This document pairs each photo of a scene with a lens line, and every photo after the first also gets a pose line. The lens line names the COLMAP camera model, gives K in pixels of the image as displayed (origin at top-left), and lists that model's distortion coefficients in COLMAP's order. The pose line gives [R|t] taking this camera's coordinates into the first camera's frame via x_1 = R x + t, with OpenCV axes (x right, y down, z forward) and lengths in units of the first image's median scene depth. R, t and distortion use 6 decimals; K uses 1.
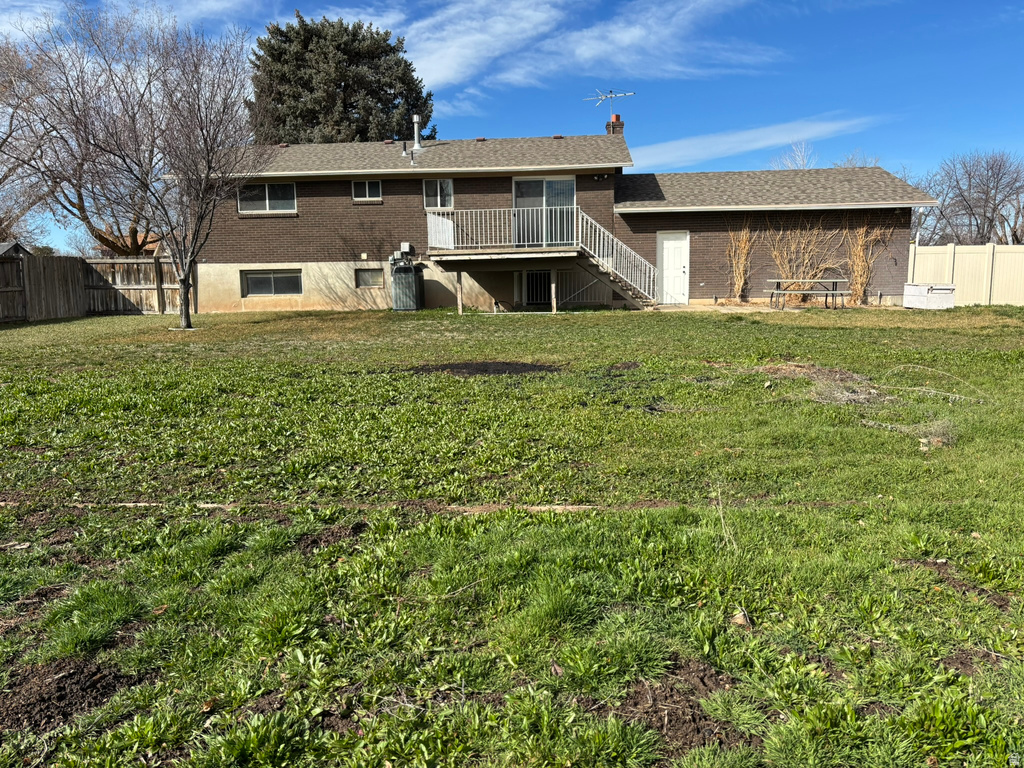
lens RADIAL K [[772.4, 0, 517.0], [0, 772.4, 386.9], [0, 0, 1]] dist [0.036398, -0.041603]
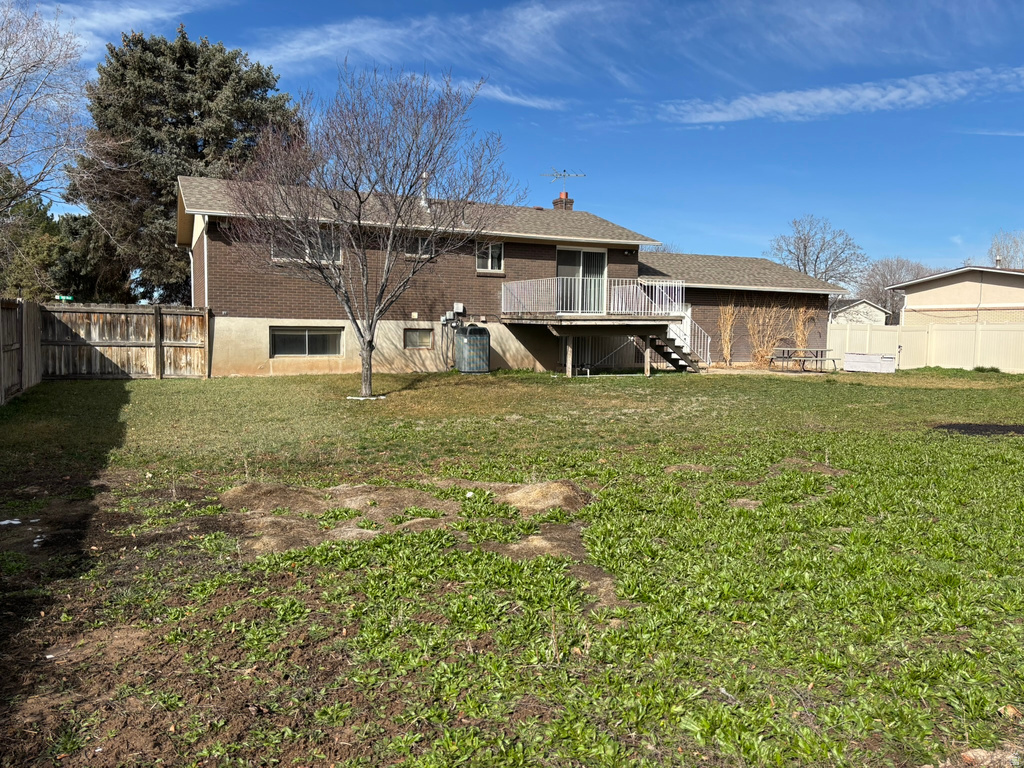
lens RADIAL K [[772.4, 0, 513.1], [0, 772.4, 391.5], [0, 0, 1]] dist [0.036398, -0.041603]
pose [[0.864498, -0.014183, 0.502437, -1.904360], [0.046678, 0.997547, -0.052156, -0.076250], [-0.500465, 0.068541, 0.863039, 0.473148]]
